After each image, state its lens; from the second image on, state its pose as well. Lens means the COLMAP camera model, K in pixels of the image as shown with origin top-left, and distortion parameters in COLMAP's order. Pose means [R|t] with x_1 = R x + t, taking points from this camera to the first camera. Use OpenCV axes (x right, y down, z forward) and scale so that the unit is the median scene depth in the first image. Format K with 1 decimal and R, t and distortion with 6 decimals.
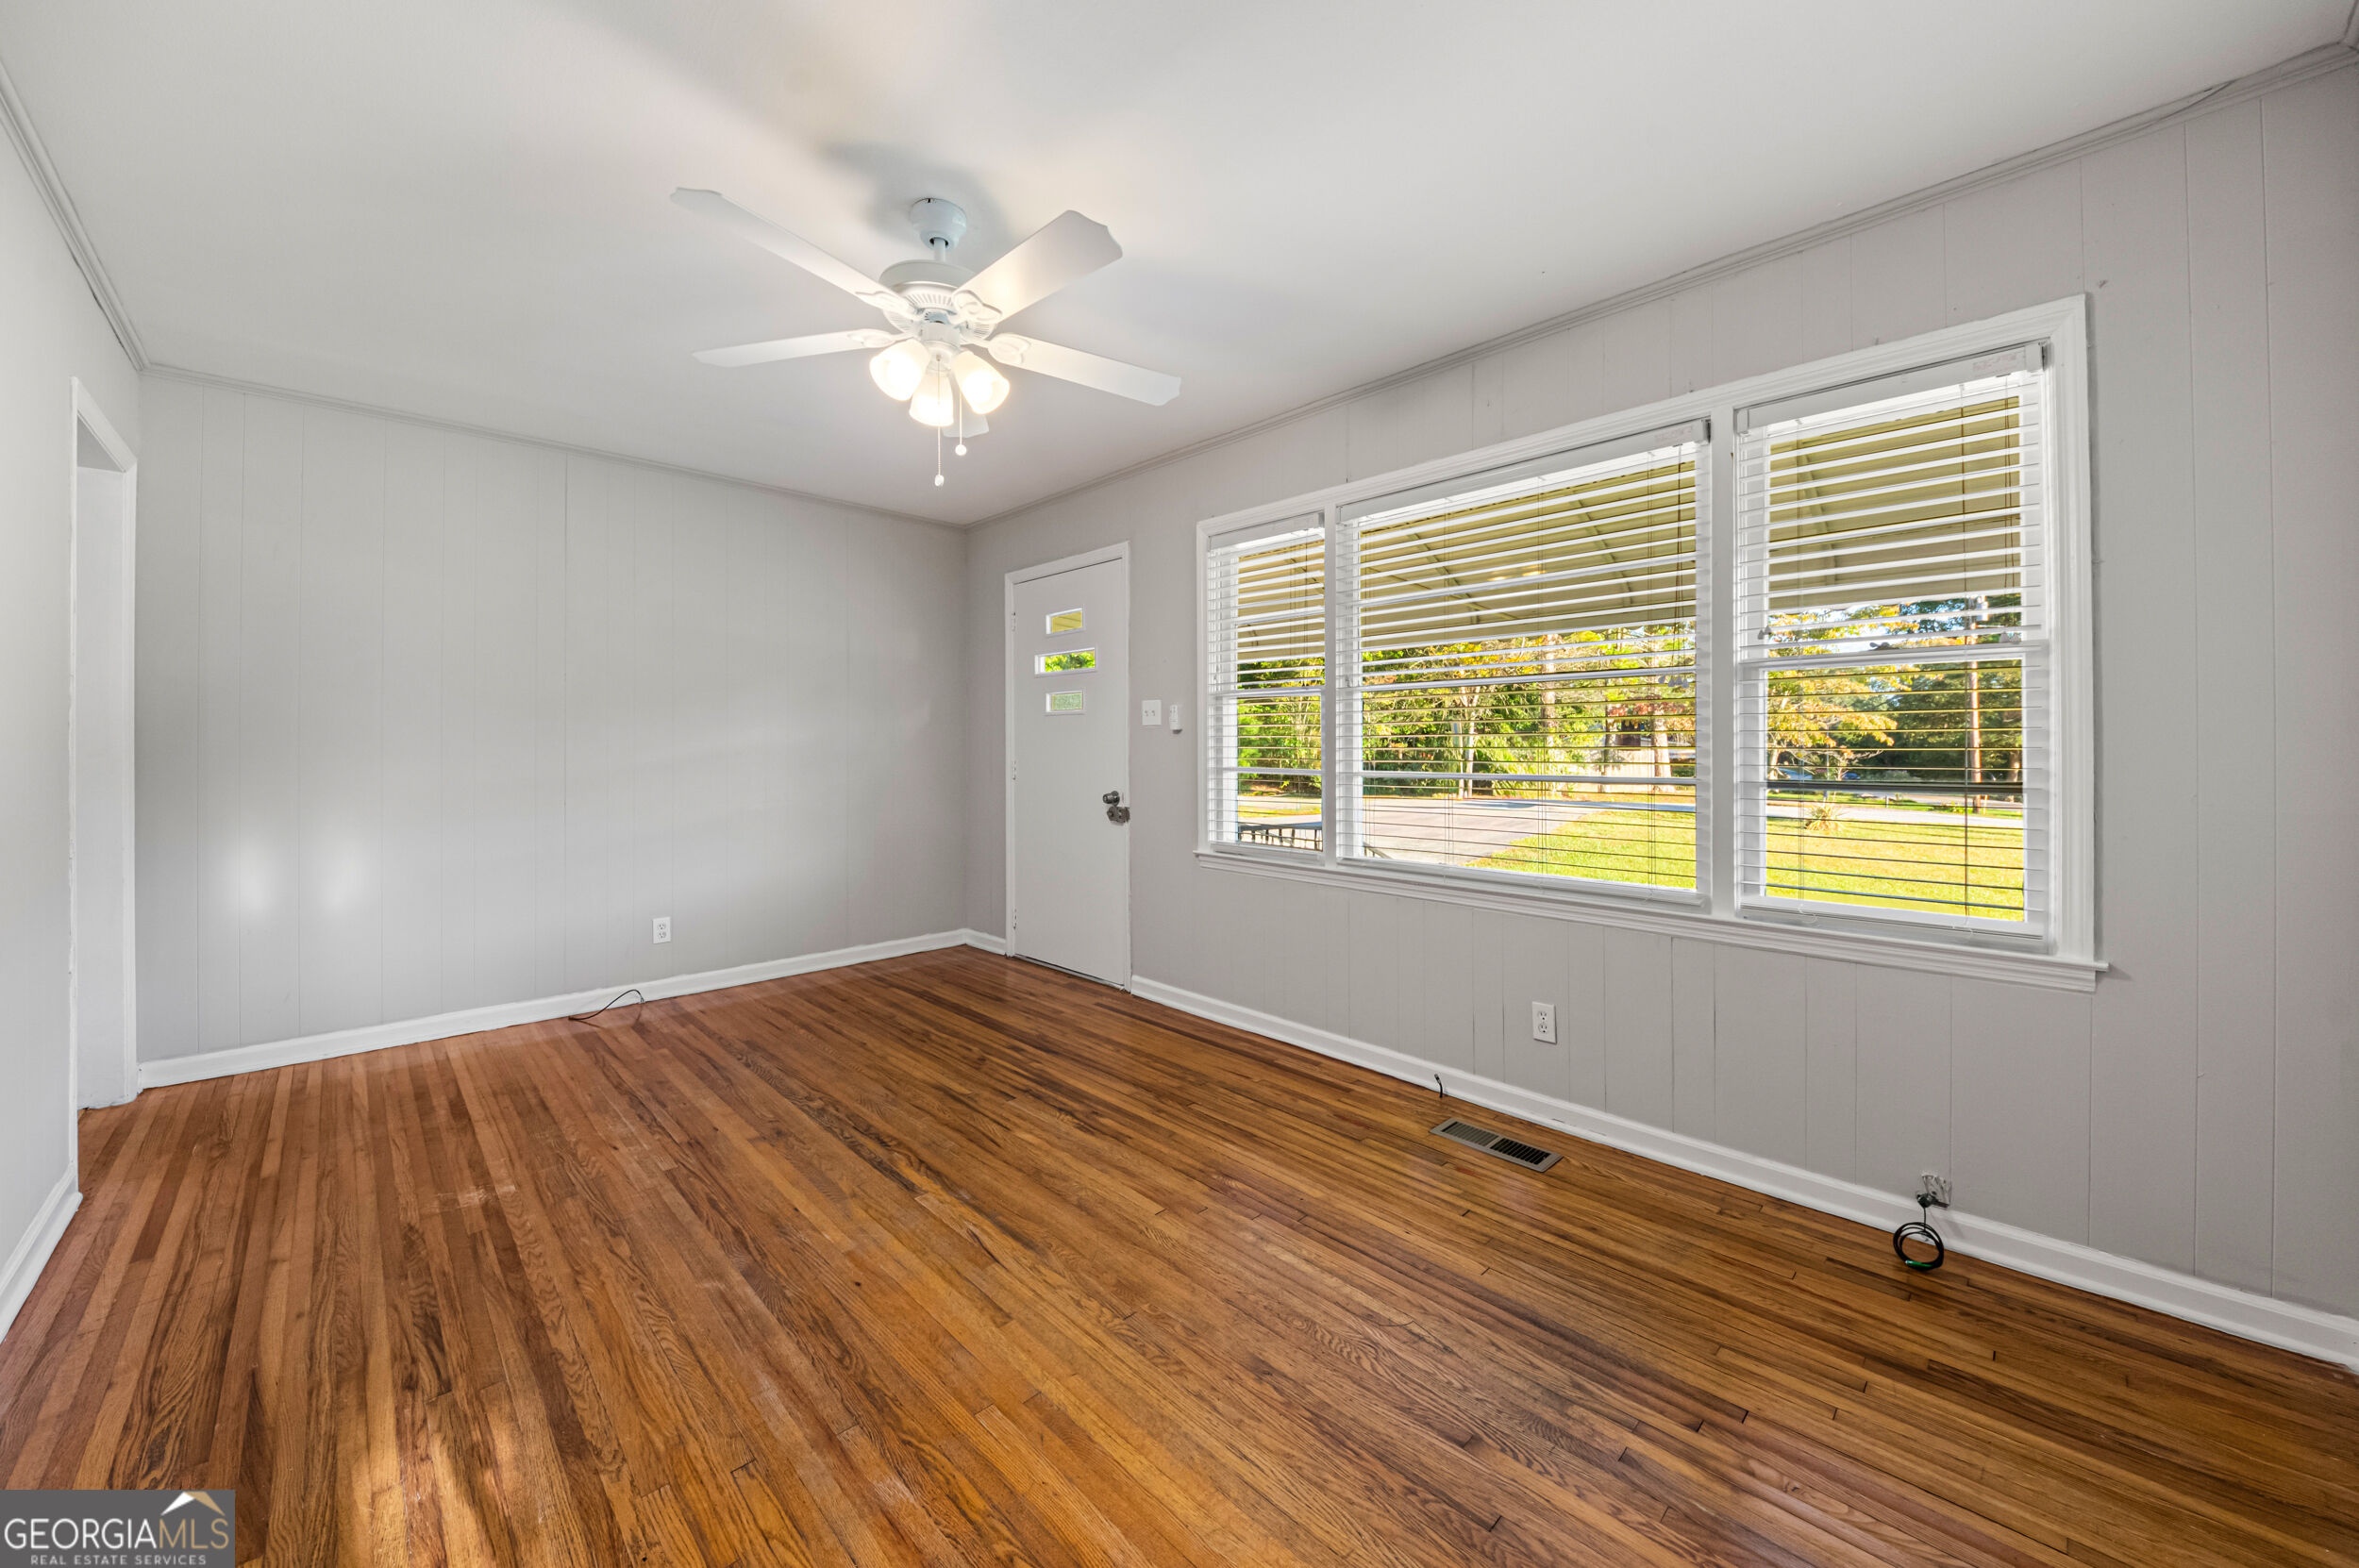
lens RADIAL K [[888.6, 0, 1167.0], [0, 888.6, 736.6], [0, 0, 1]] dist [-0.024880, -0.000206]
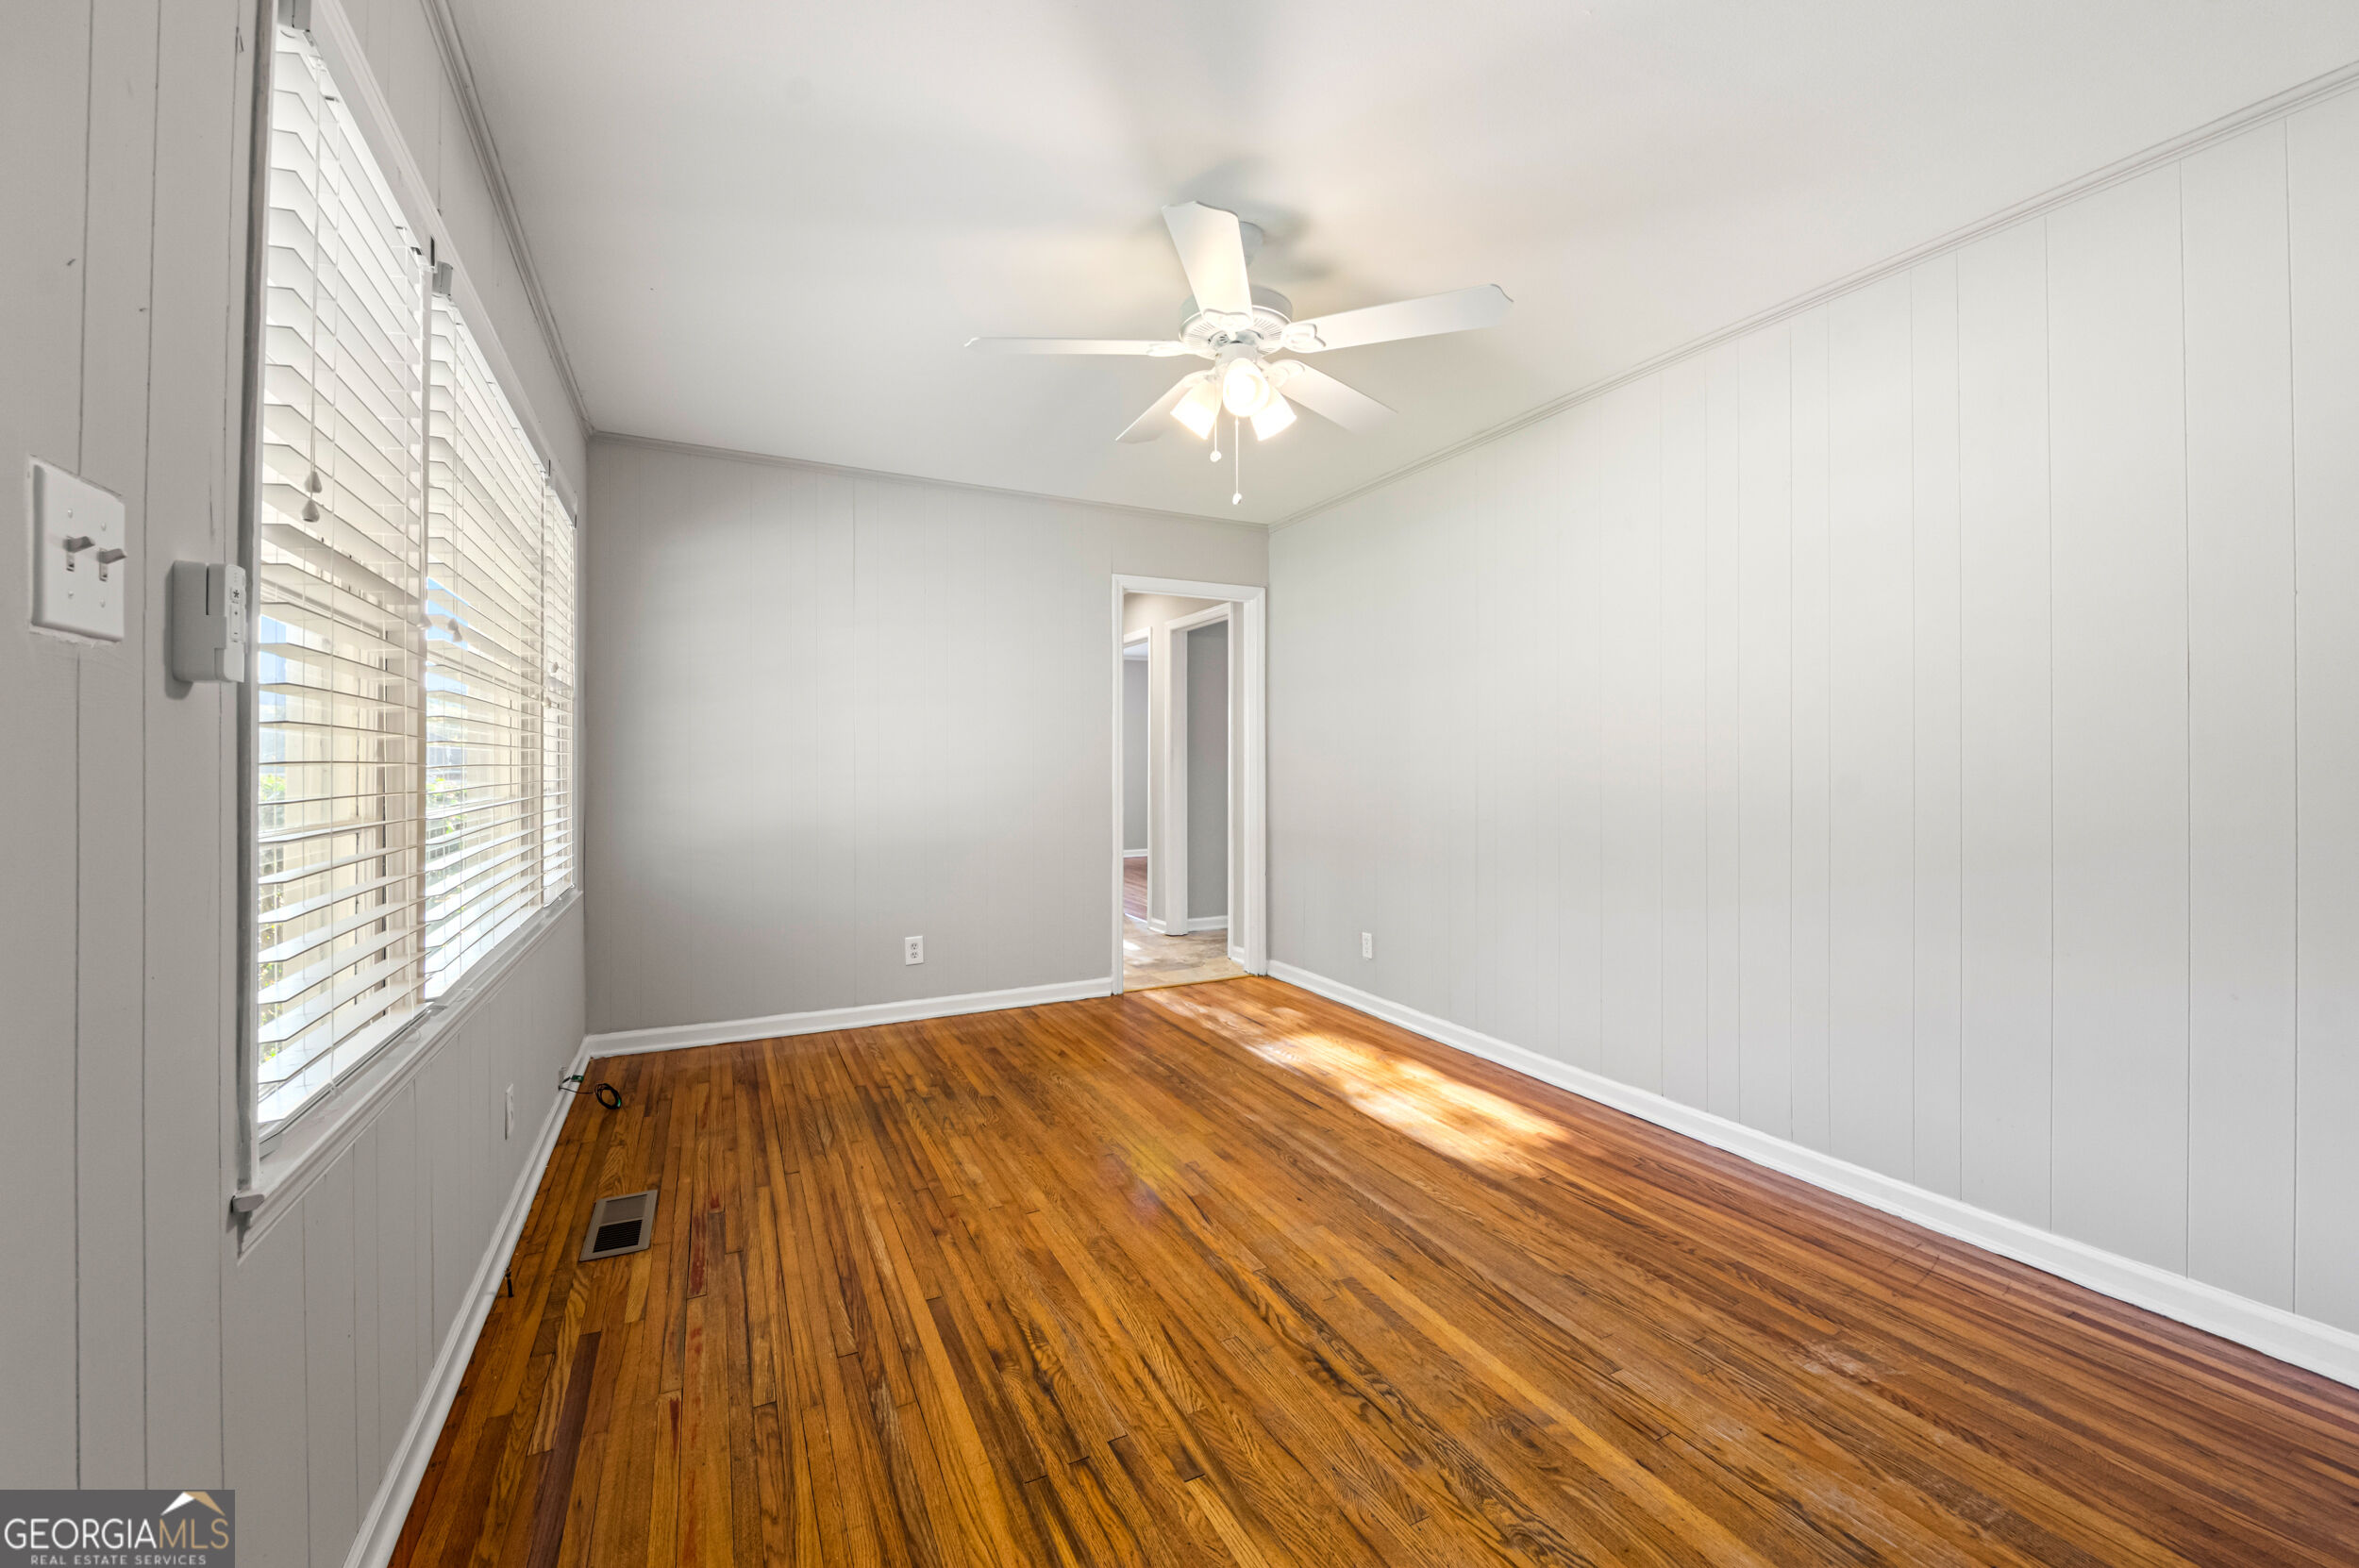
lens RADIAL K [[856.6, 0, 1180.0], [0, 856.6, 766.8], [0, 0, 1]] dist [-0.001954, -0.000204]
pose [[-0.958575, -0.001223, 0.284836, -0.471998], [-0.003226, 0.999973, -0.006566, 0.015050], [-0.284821, -0.007213, -0.958554, 1.956960]]
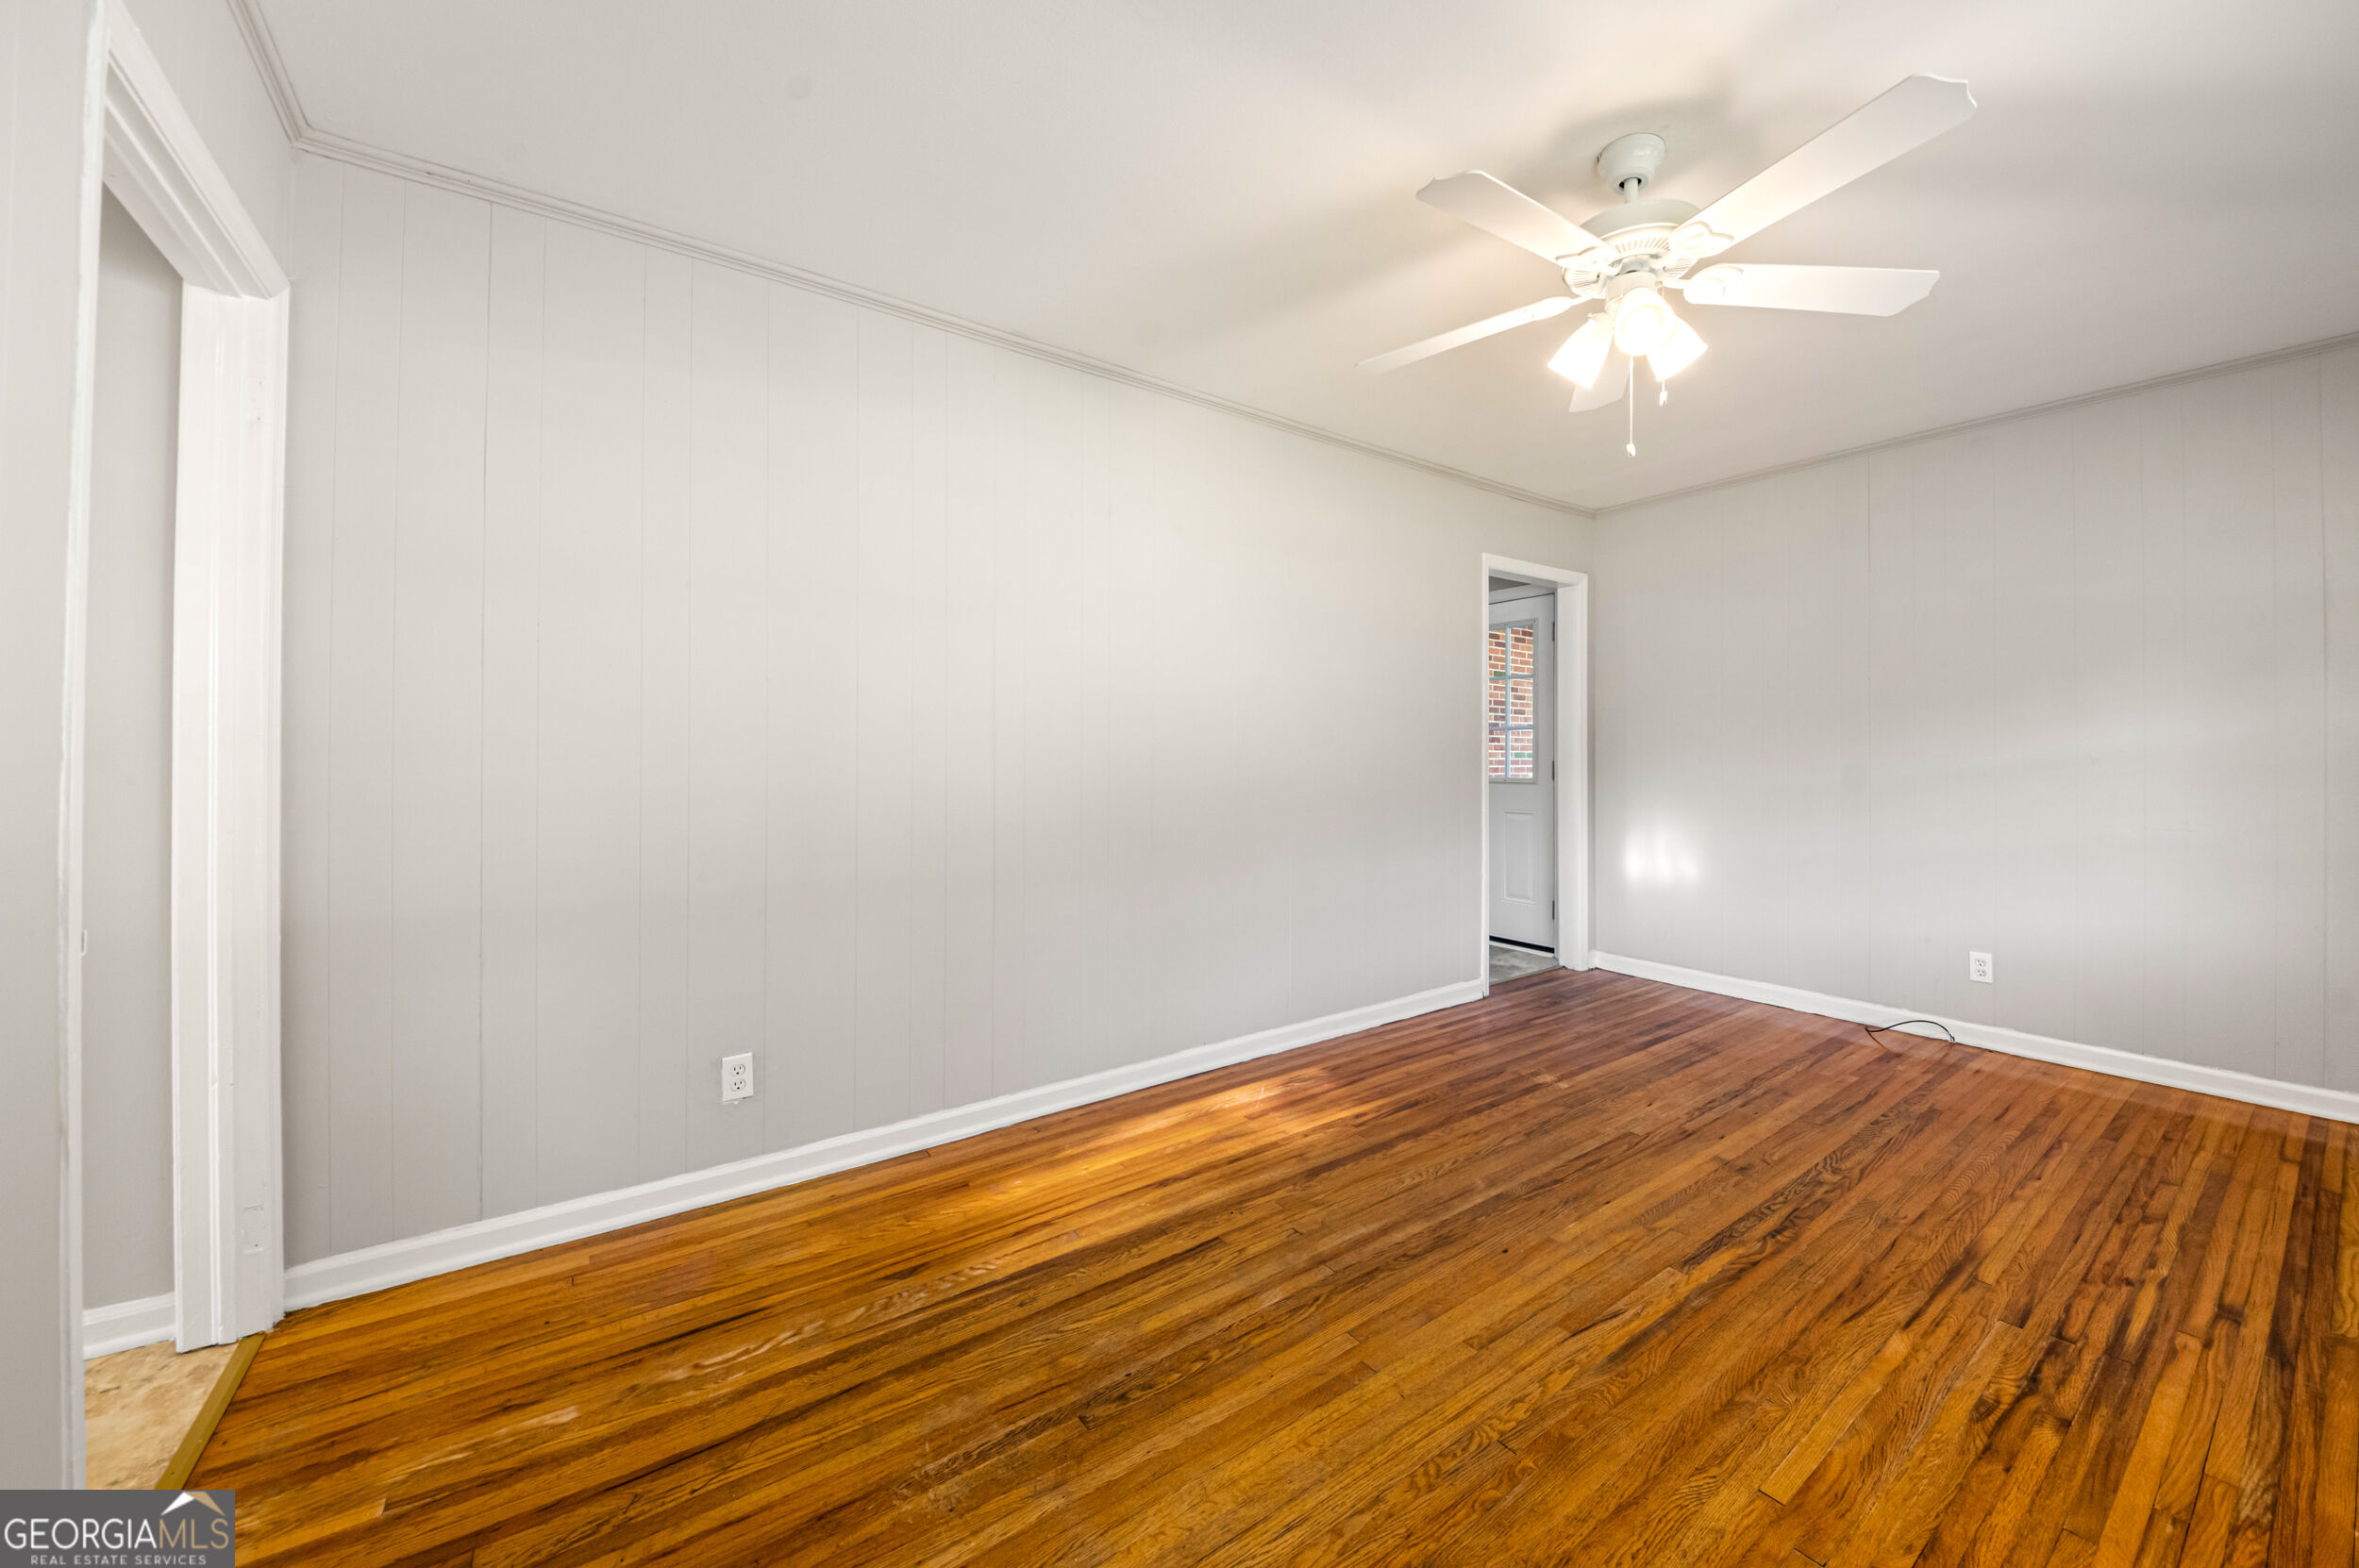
lens RADIAL K [[871.3, 0, 1201.6], [0, 871.3, 737.6], [0, 0, 1]] dist [0.000821, -0.006187]
pose [[-0.160913, -0.009192, -0.986926, 0.679521], [0.010315, 0.999886, -0.010994, 0.000012], [0.986915, -0.011949, -0.160800, 0.714962]]
